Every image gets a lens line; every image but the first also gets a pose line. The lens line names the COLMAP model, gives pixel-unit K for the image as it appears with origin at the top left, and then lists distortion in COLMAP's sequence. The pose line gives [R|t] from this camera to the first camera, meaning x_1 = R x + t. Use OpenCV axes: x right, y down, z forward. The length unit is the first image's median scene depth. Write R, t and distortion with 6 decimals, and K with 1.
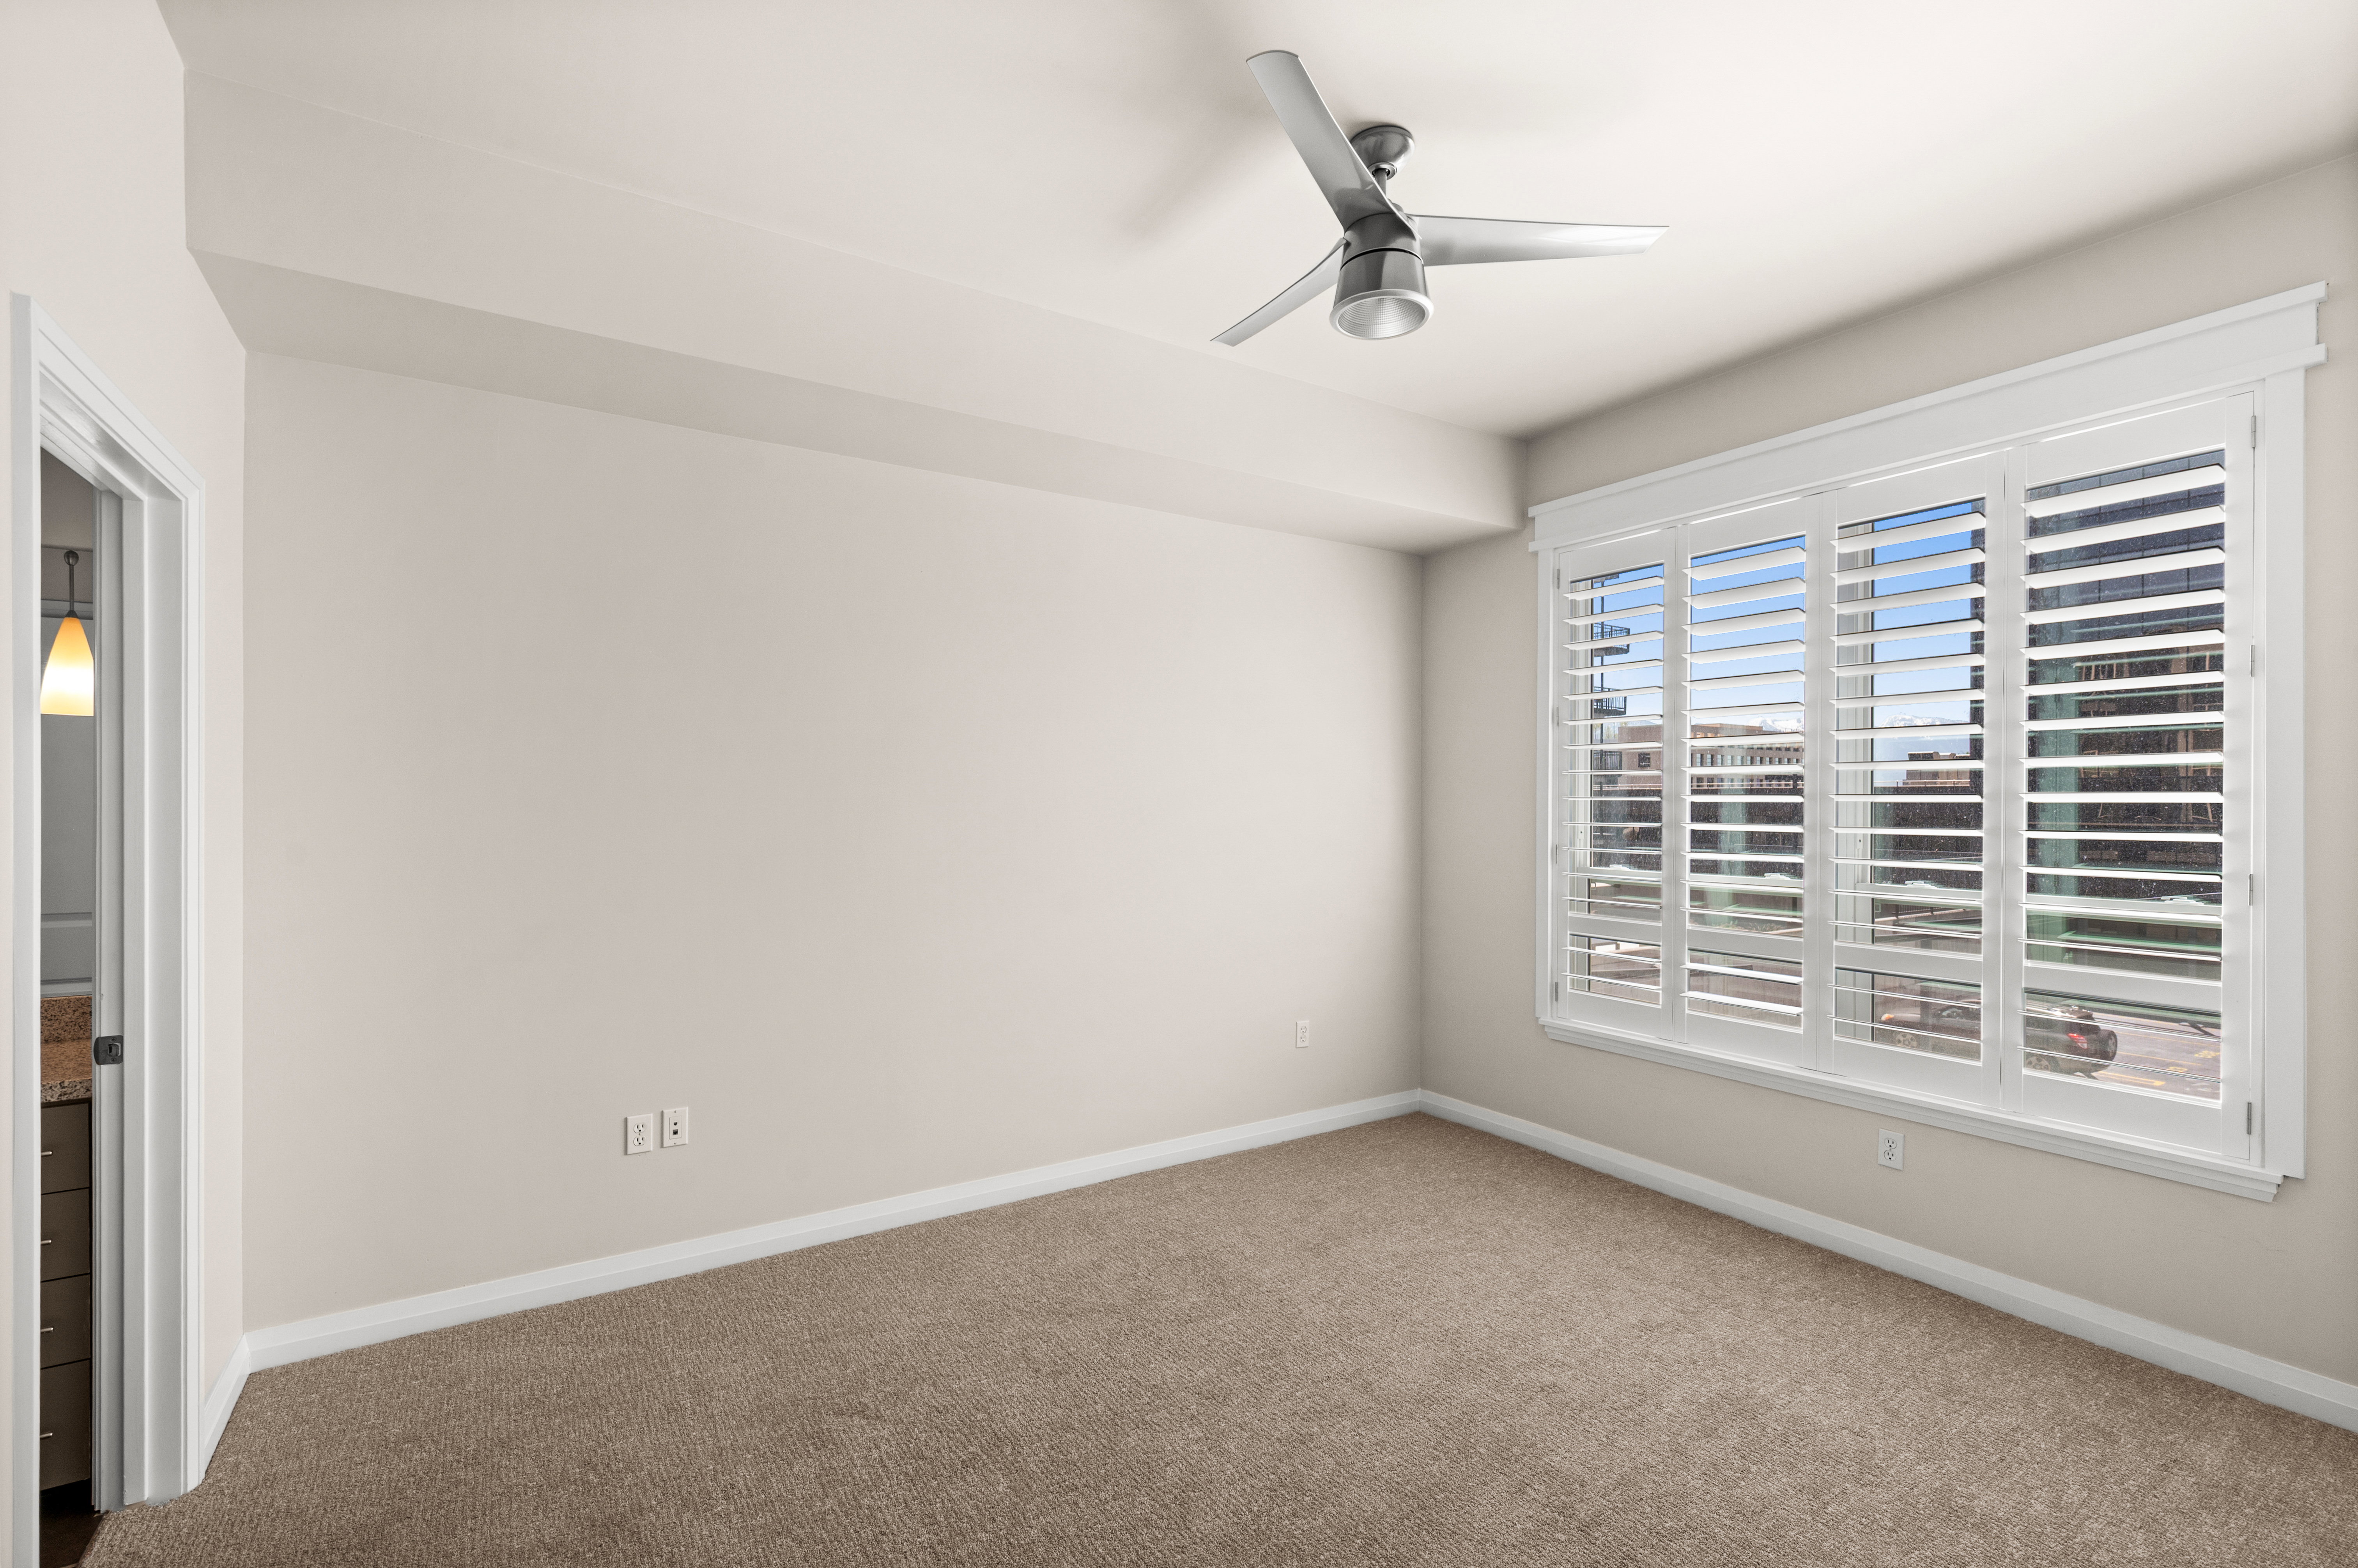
lens RADIAL K [[1060.0, 0, 1179.0], [0, 1060.0, 784.0], [0, 0, 1]] dist [-0.001129, -0.000324]
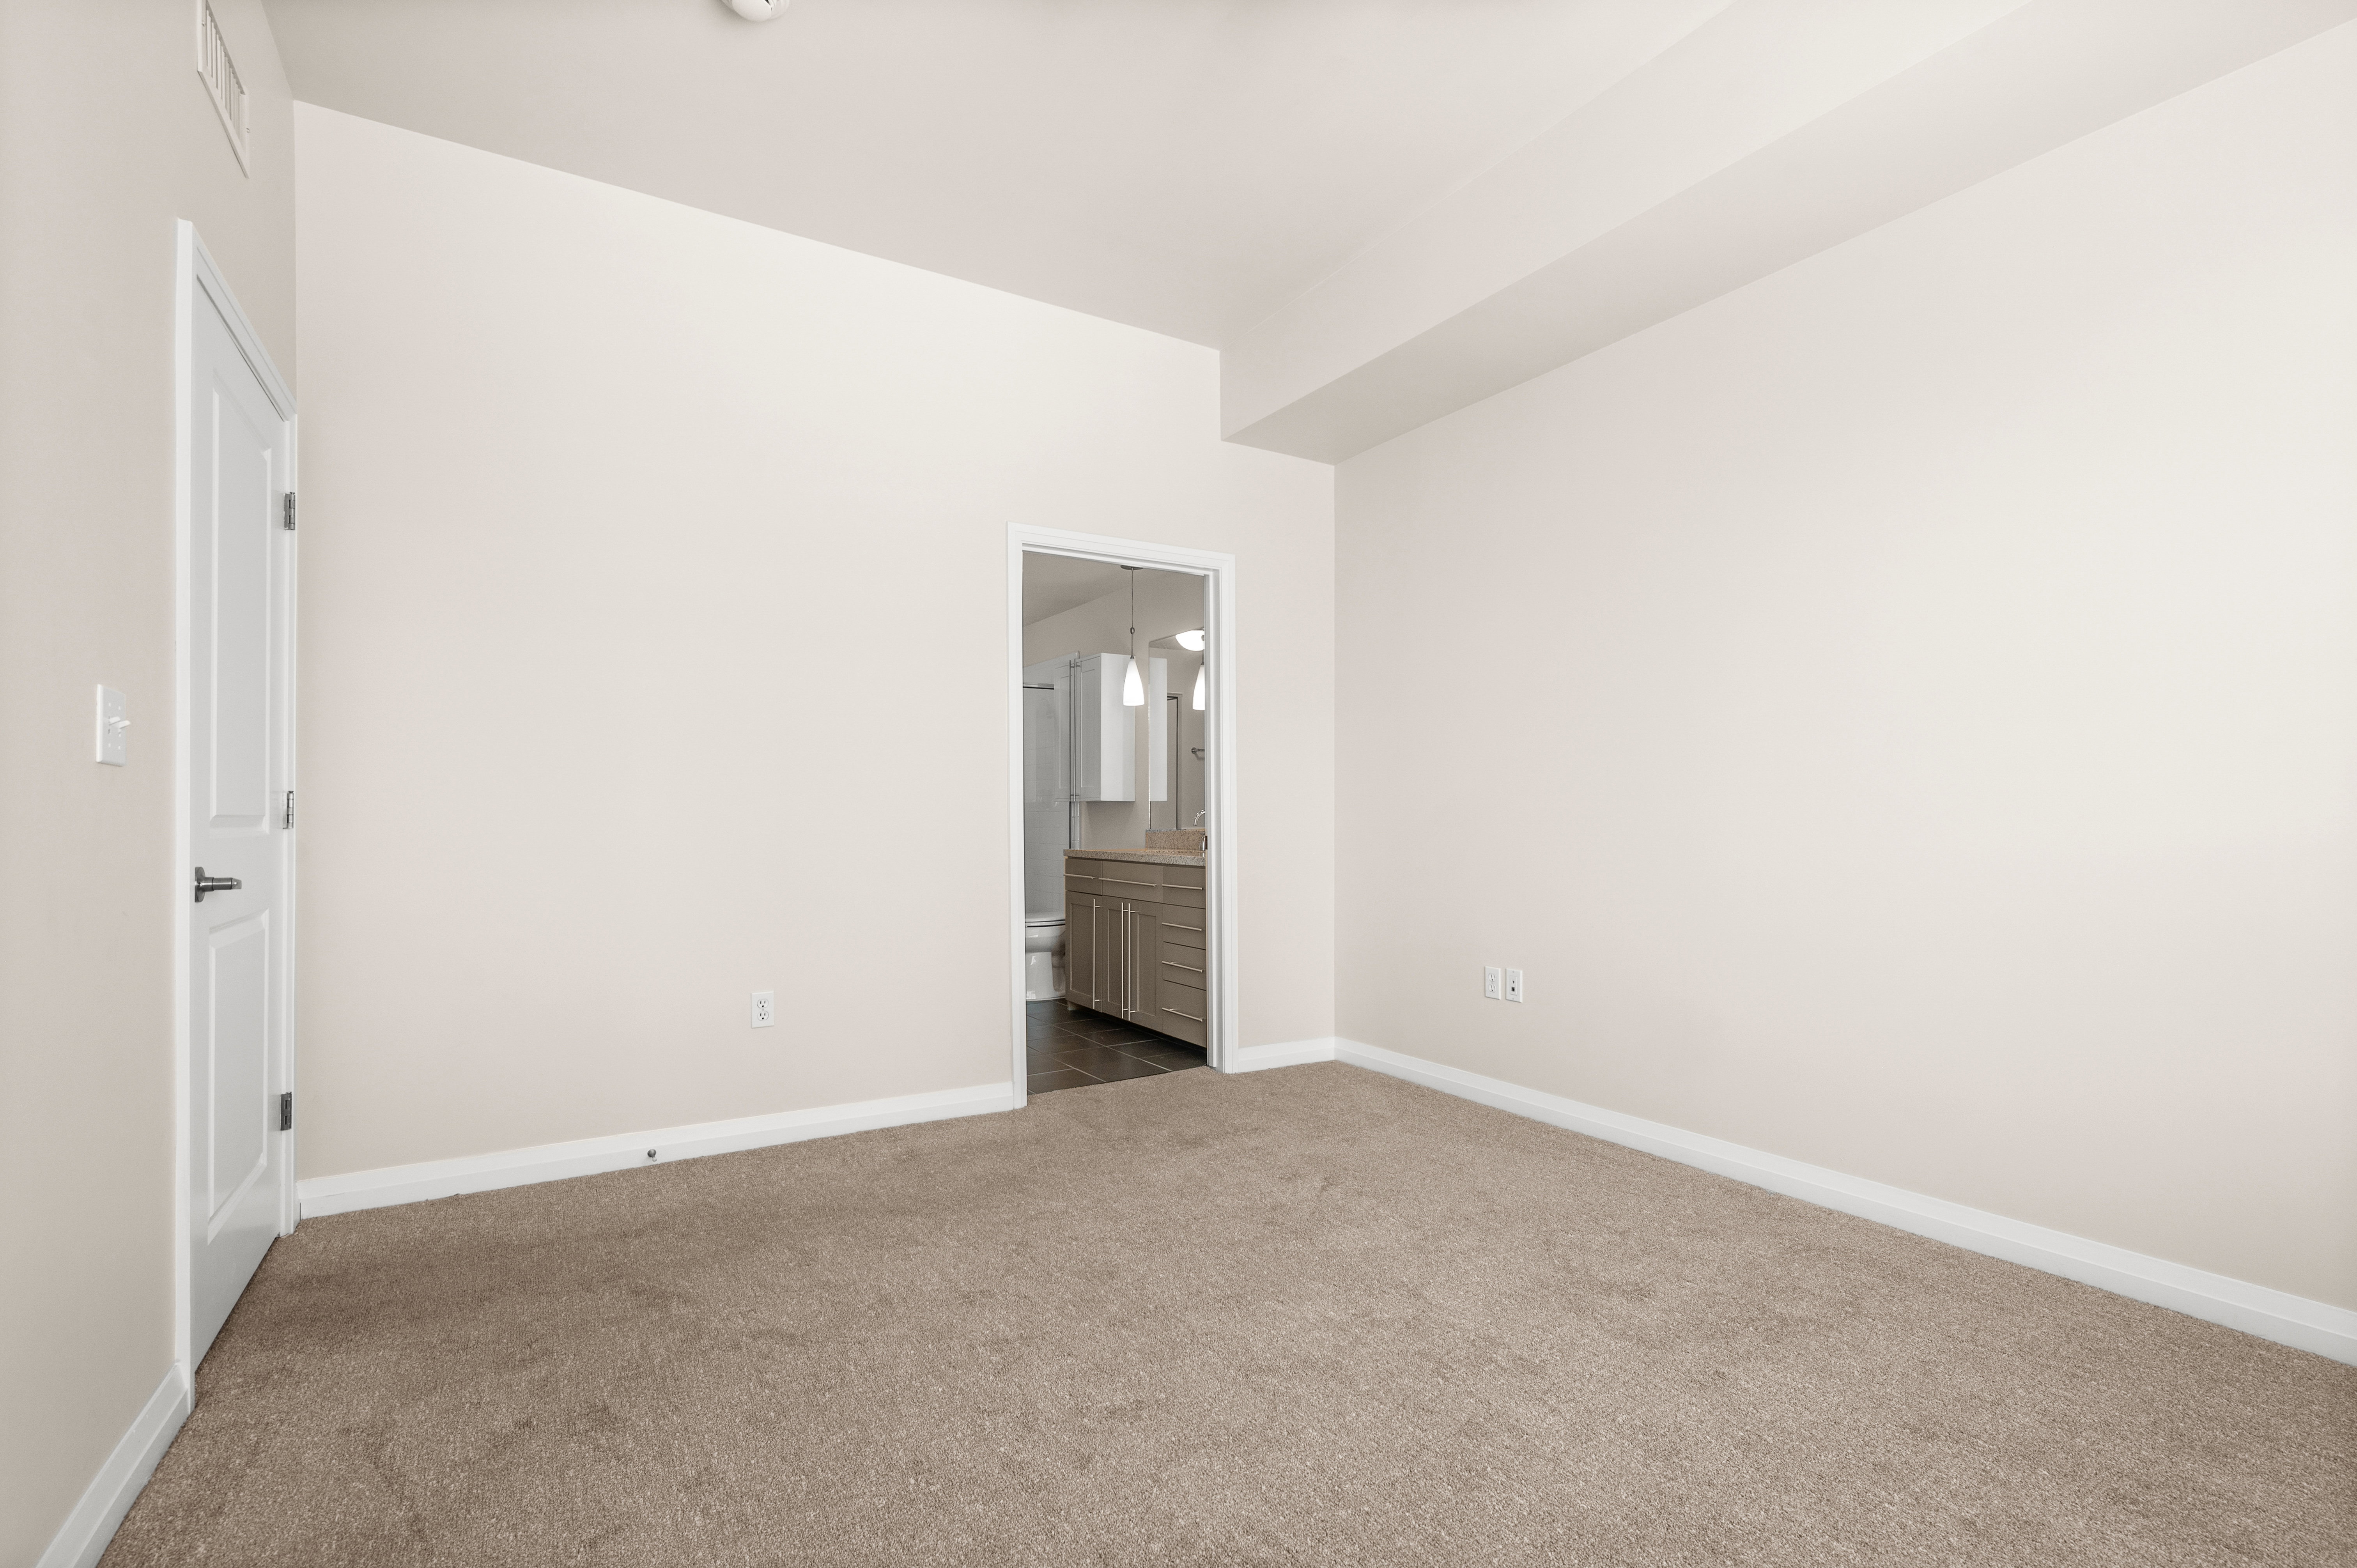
lens RADIAL K [[1059.7, 0, 1178.5], [0, 1059.7, 784.0], [0, 0, 1]] dist [-0.001129, -0.000324]
pose [[-0.013892, -0.021938, -0.999663, 0.712588], [0.017098, 0.999608, -0.022174, 0.121995], [0.999757, -0.017401, -0.013512, 0.656304]]
